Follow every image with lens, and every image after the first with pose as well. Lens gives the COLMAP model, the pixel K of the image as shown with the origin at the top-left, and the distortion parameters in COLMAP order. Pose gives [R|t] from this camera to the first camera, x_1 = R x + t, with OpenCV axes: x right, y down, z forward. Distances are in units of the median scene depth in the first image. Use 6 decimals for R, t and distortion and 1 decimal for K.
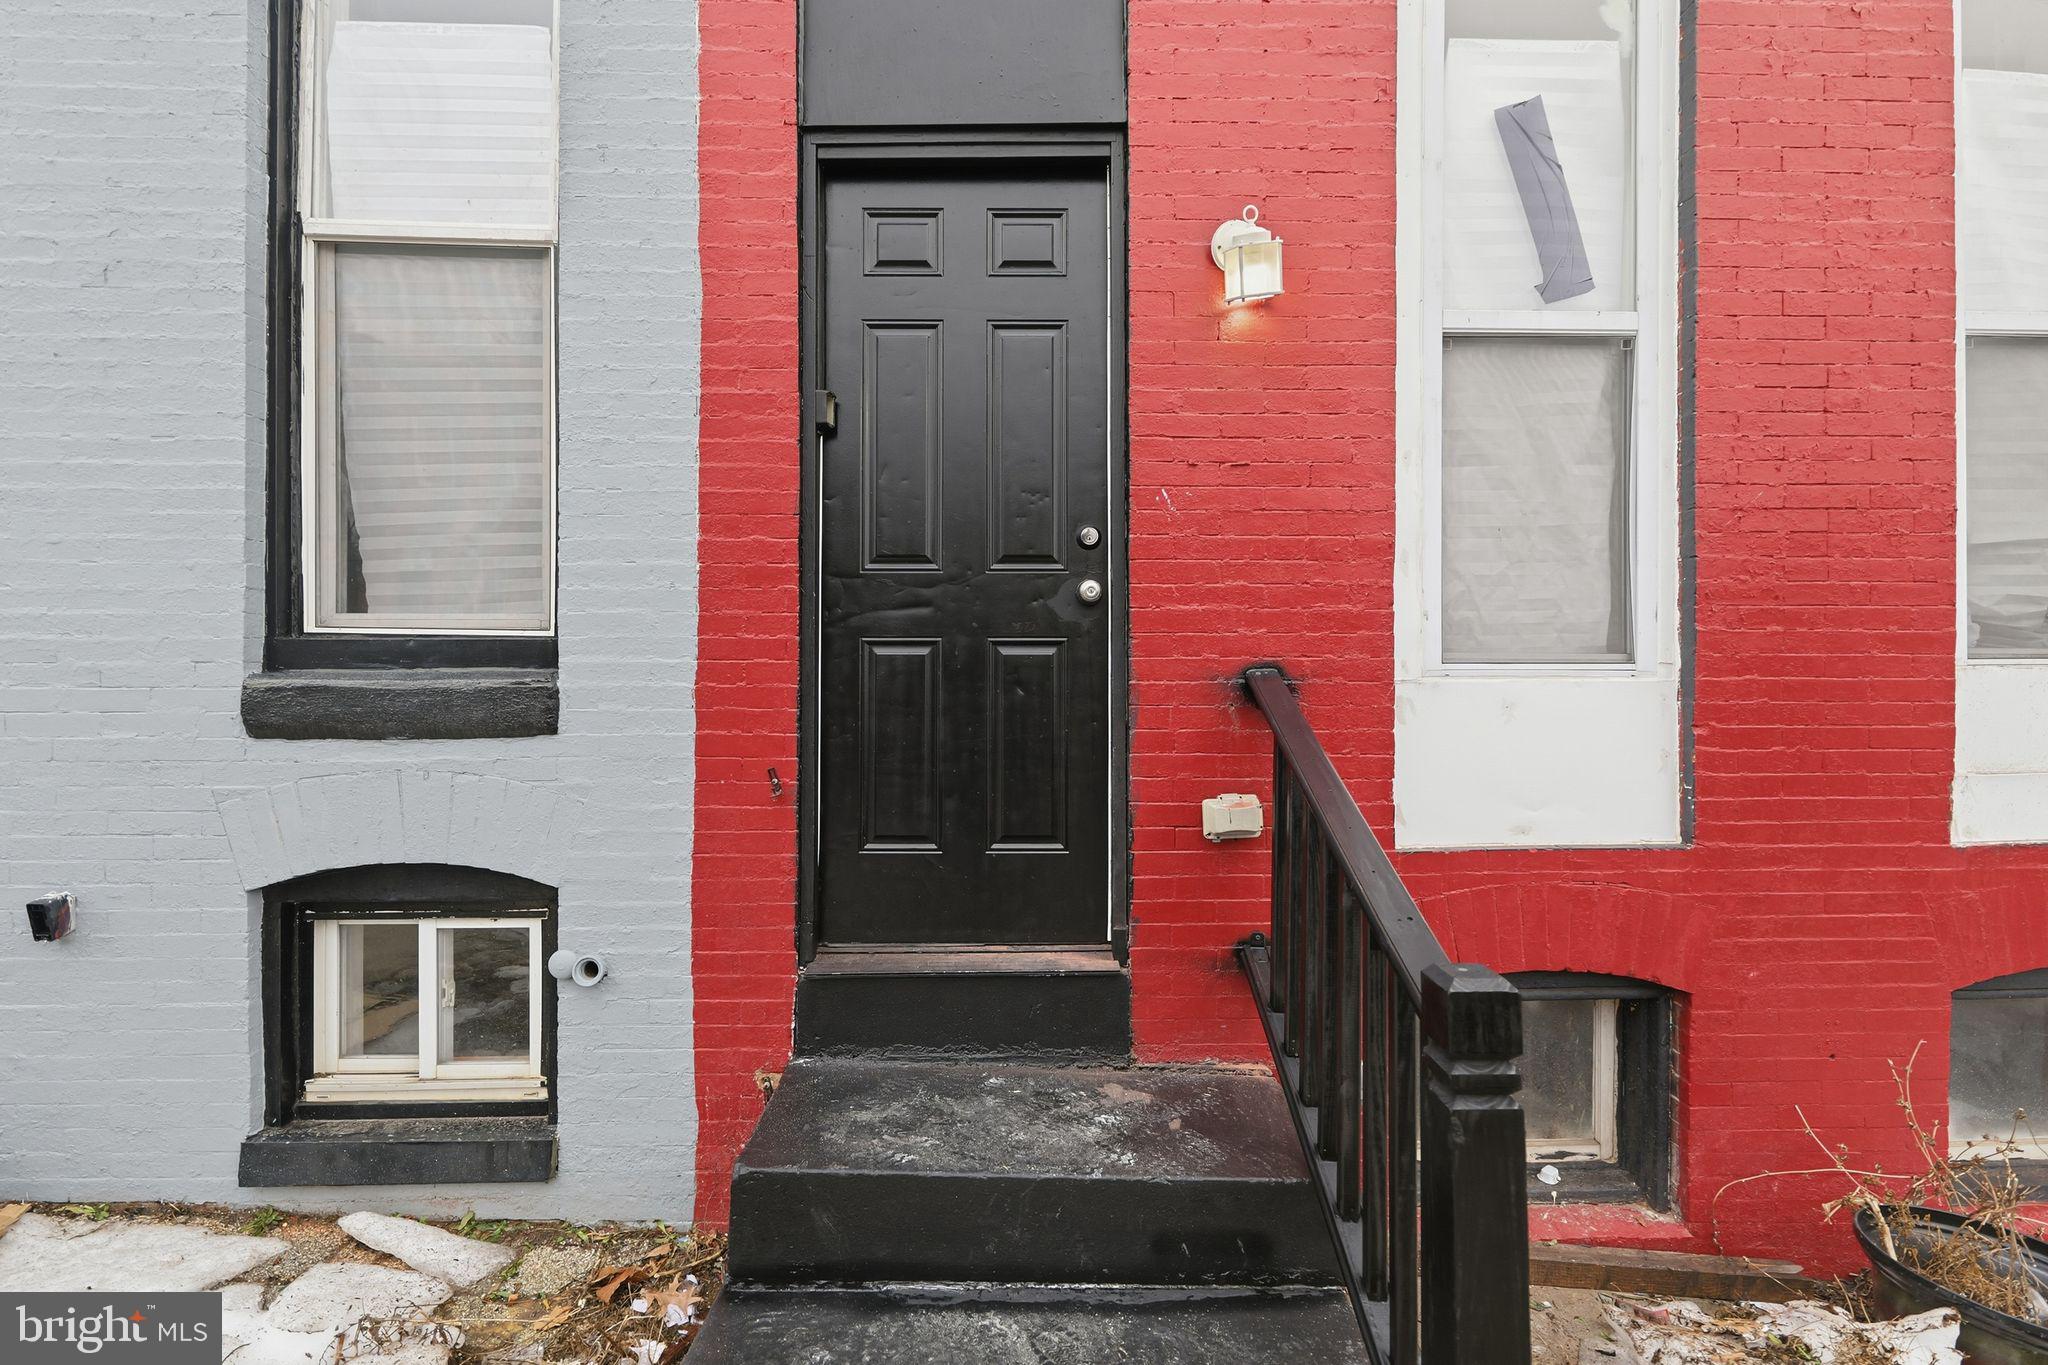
lens RADIAL K [[946.5, 0, 1014.1], [0, 946.5, 674.3], [0, 0, 1]] dist [0.000574, 0.000785]
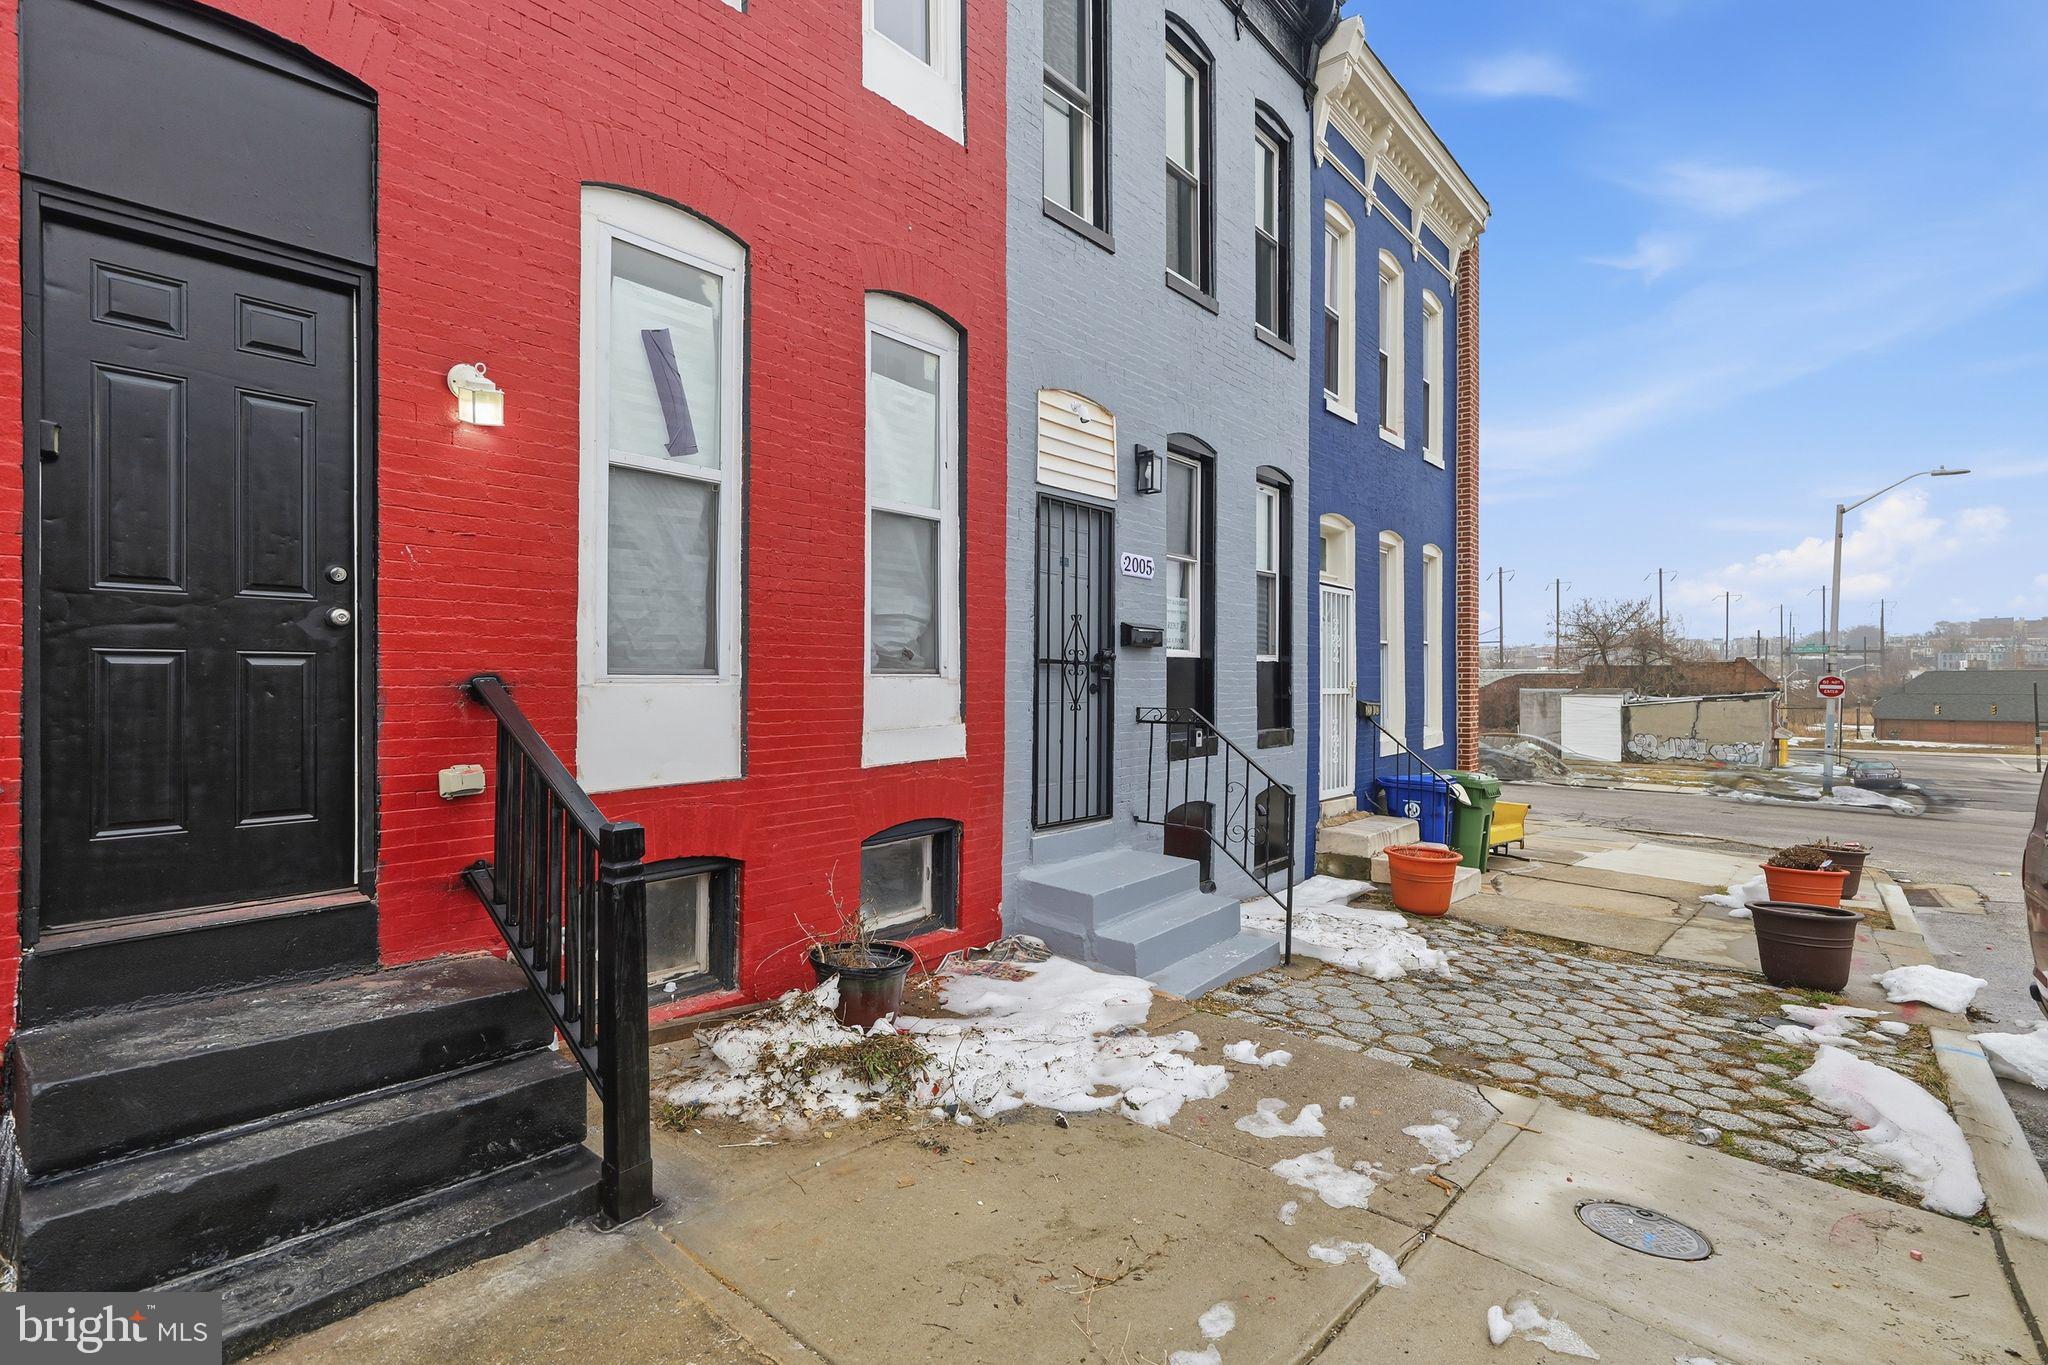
lens RADIAL K [[946.5, 0, 1016.0], [0, 946.5, 679.7], [0, 0, 1]] dist [0.000574, 0.000785]
pose [[0.668473, 0.001931, 0.743734, -0.267574], [-0.007268, 0.999966, 0.003936, -0.013611], [-0.743701, -0.008037, 0.668464, -0.563828]]
